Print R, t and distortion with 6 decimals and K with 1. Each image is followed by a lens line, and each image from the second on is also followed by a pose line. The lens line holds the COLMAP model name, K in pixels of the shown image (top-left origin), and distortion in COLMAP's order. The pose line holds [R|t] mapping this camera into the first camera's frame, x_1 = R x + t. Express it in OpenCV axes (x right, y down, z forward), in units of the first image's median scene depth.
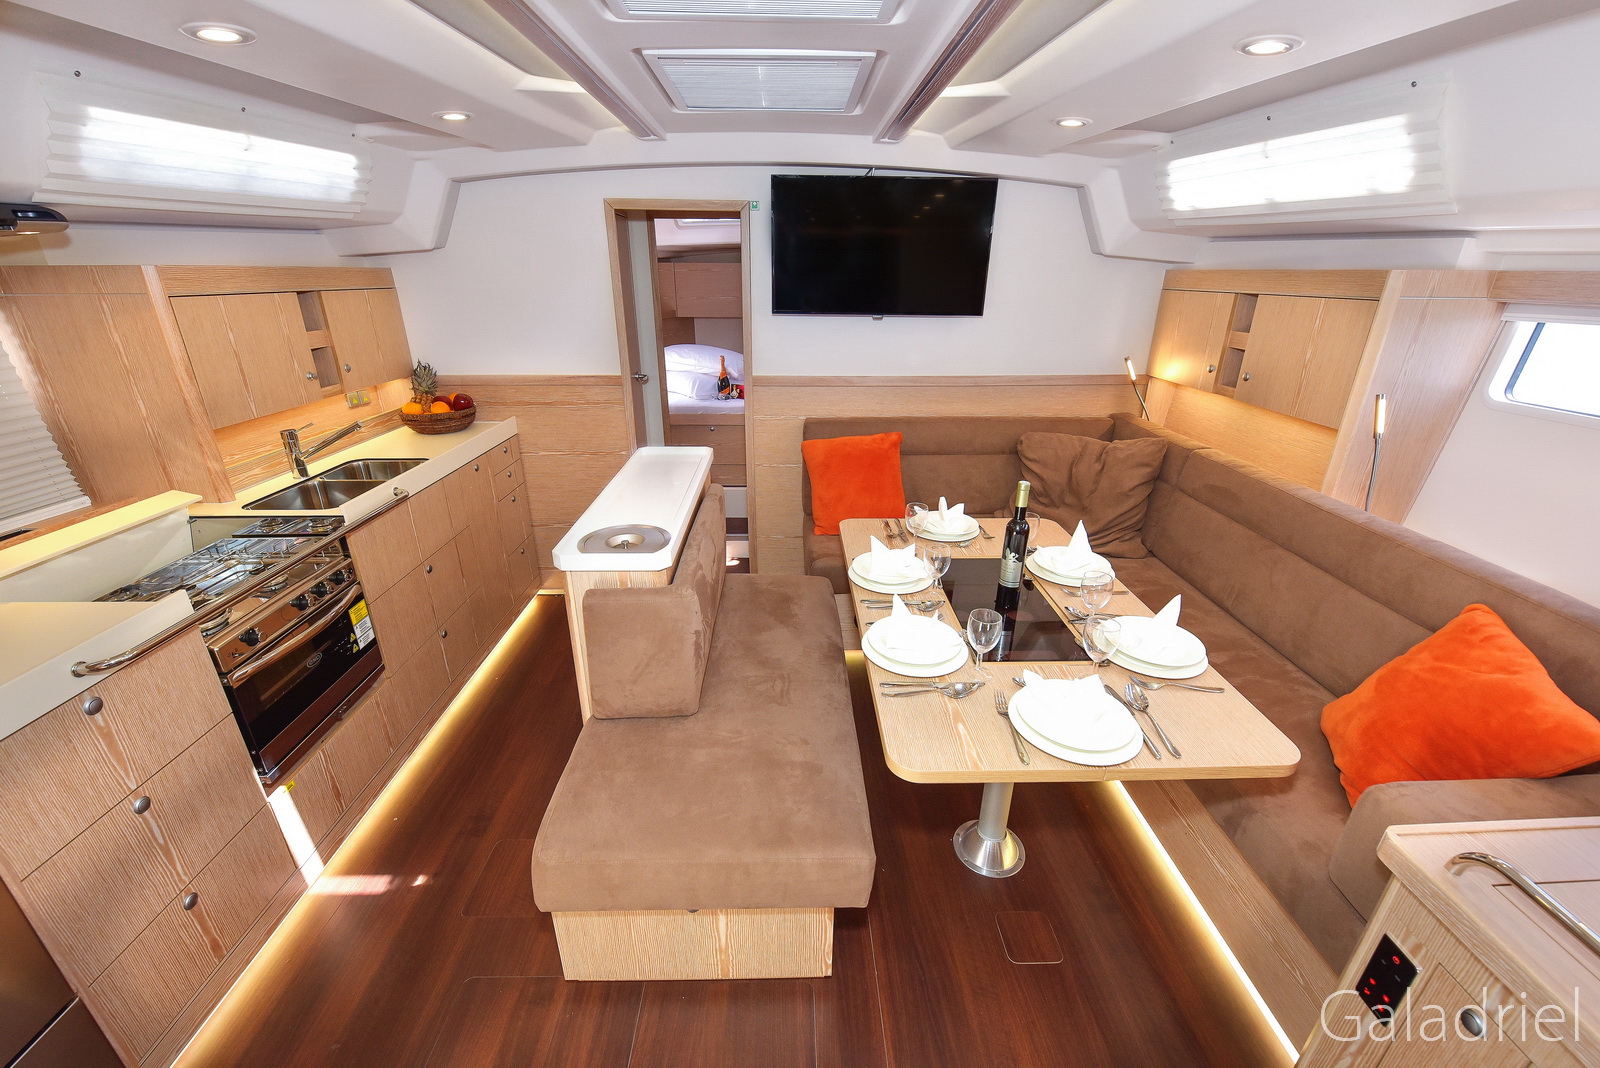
lens RADIAL K [[634.9, 0, 802.5], [0, 634.9, 532.6], [0, 0, 1]] dist [0.002714, -0.000166]
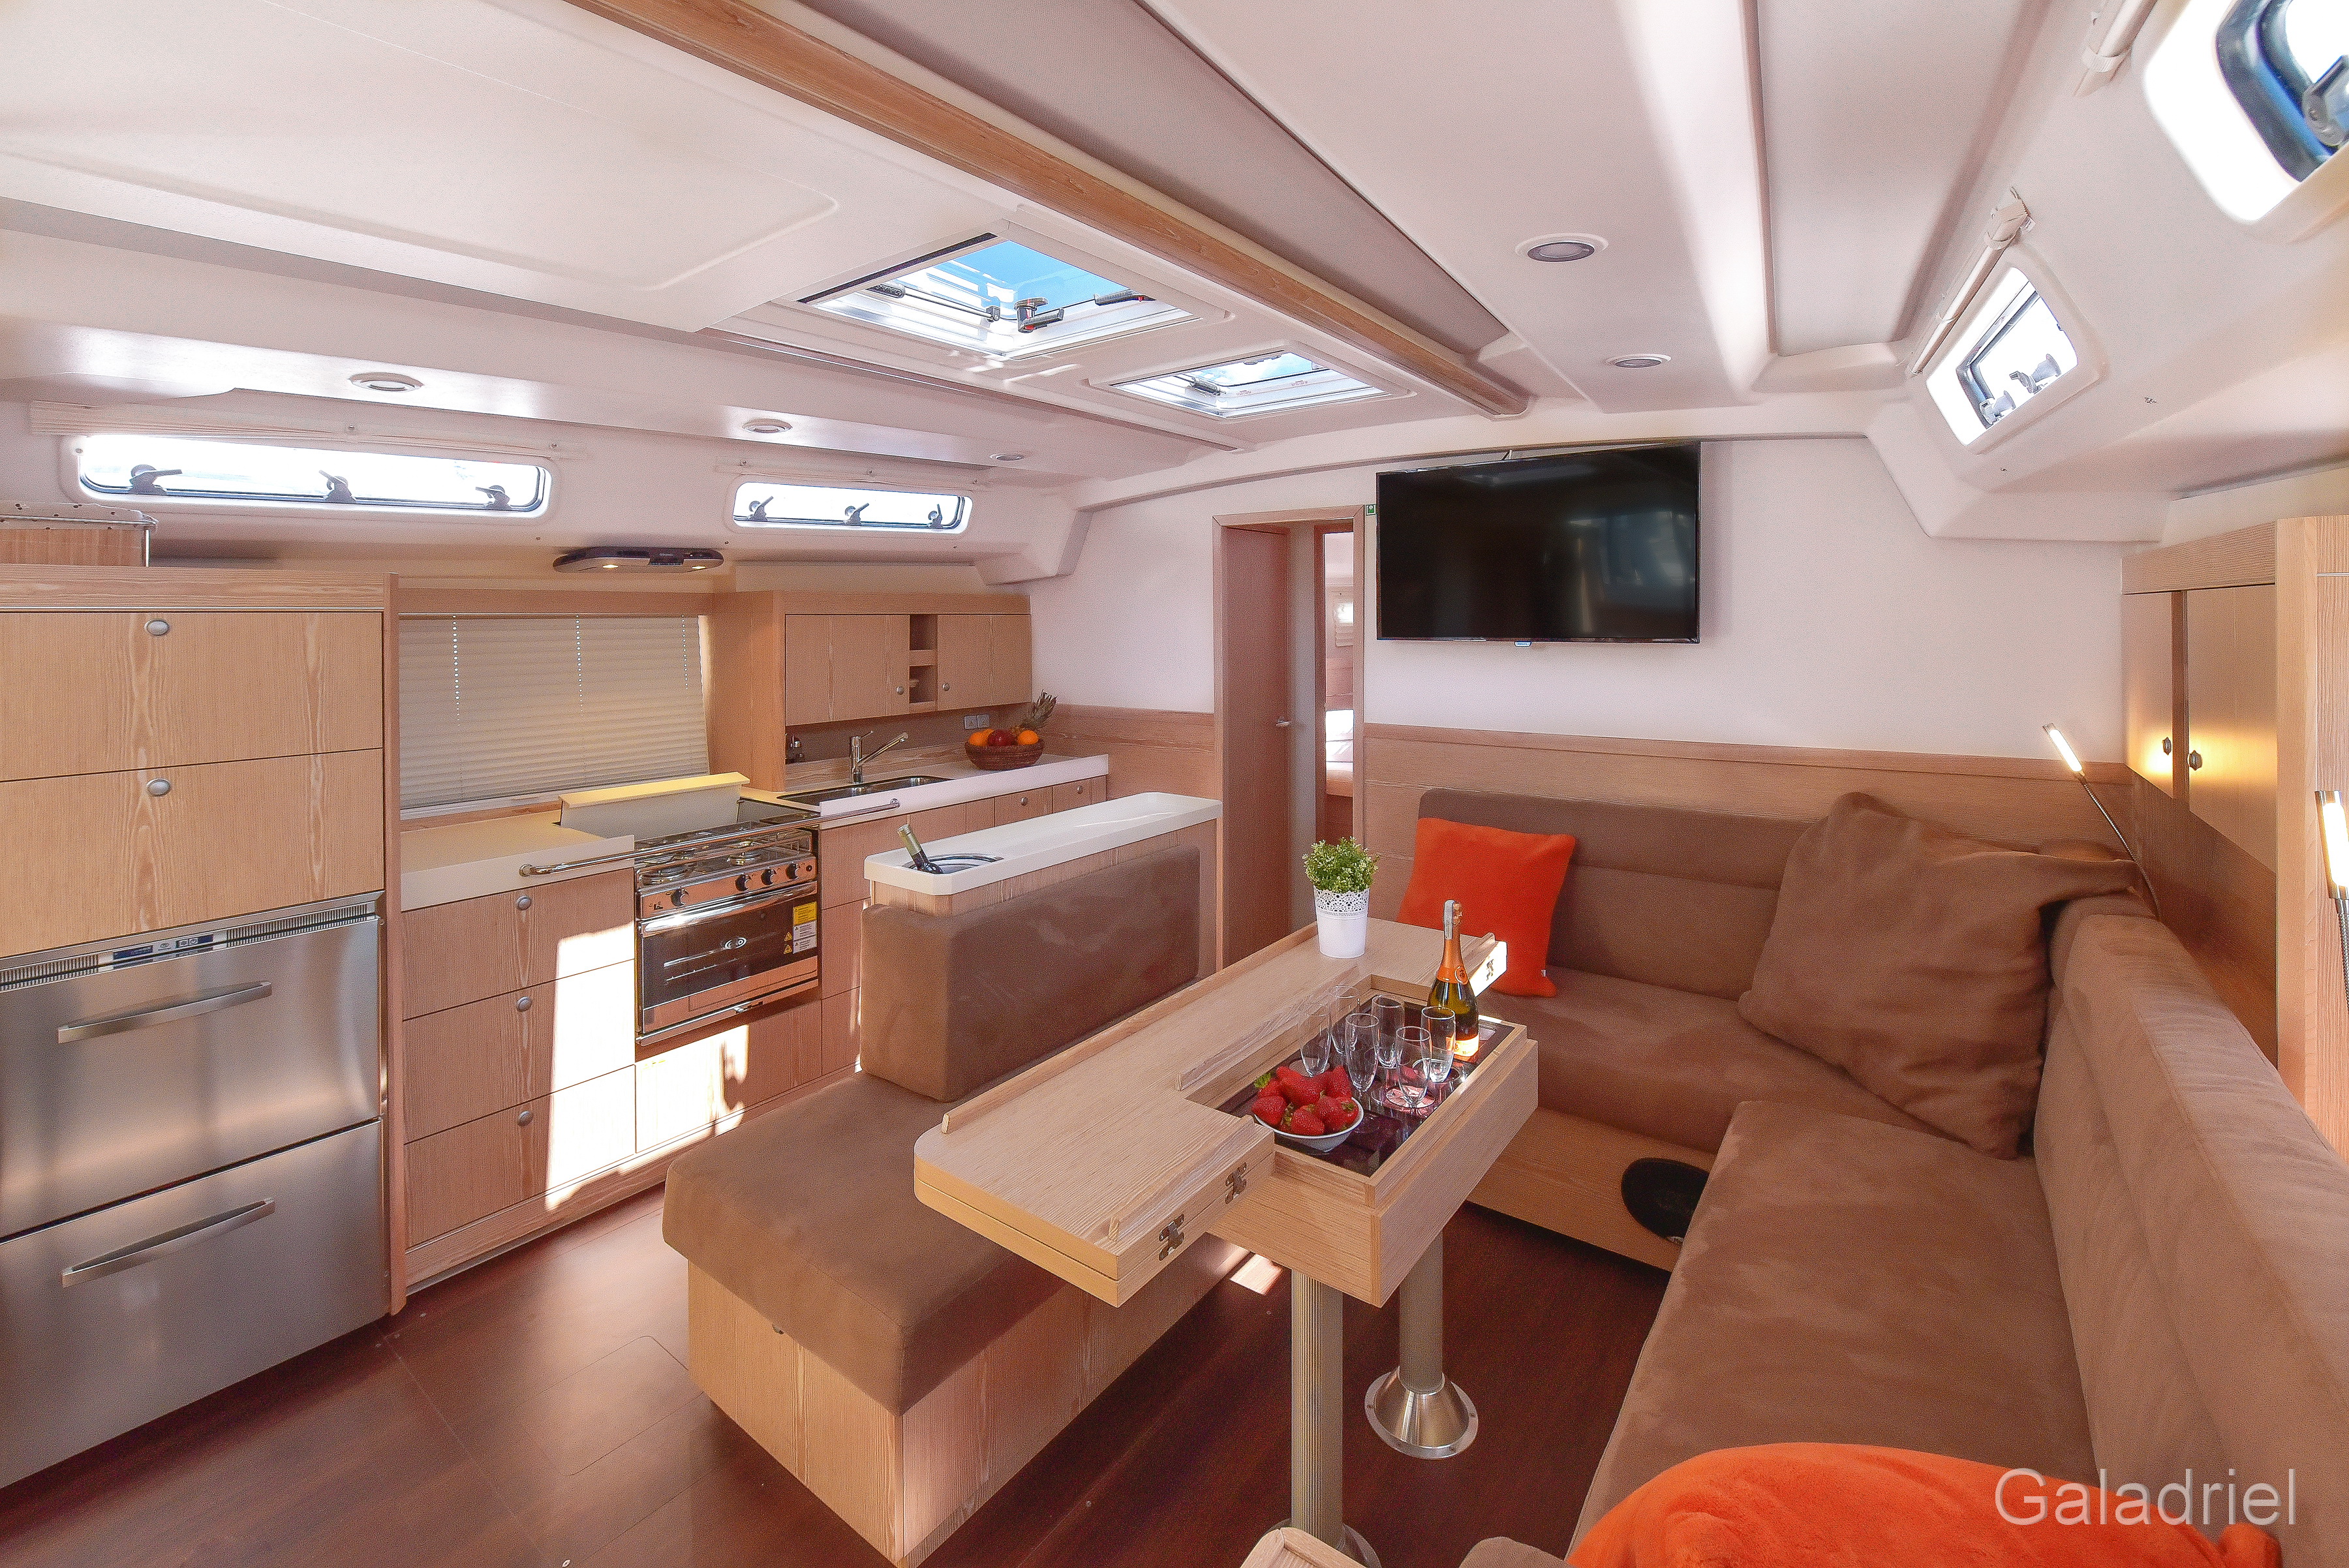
lens RADIAL K [[932.1, 0, 1155.0], [0, 932.1, 626.1], [0, 0, 1]] dist [0.002714, -0.000166]
pose [[0.797450, -0.007811, -0.603335, 0.439791], [-0.215481, 0.930293, -0.296853, 0.017069], [0.563597, 0.366733, 0.740179, 0.055664]]
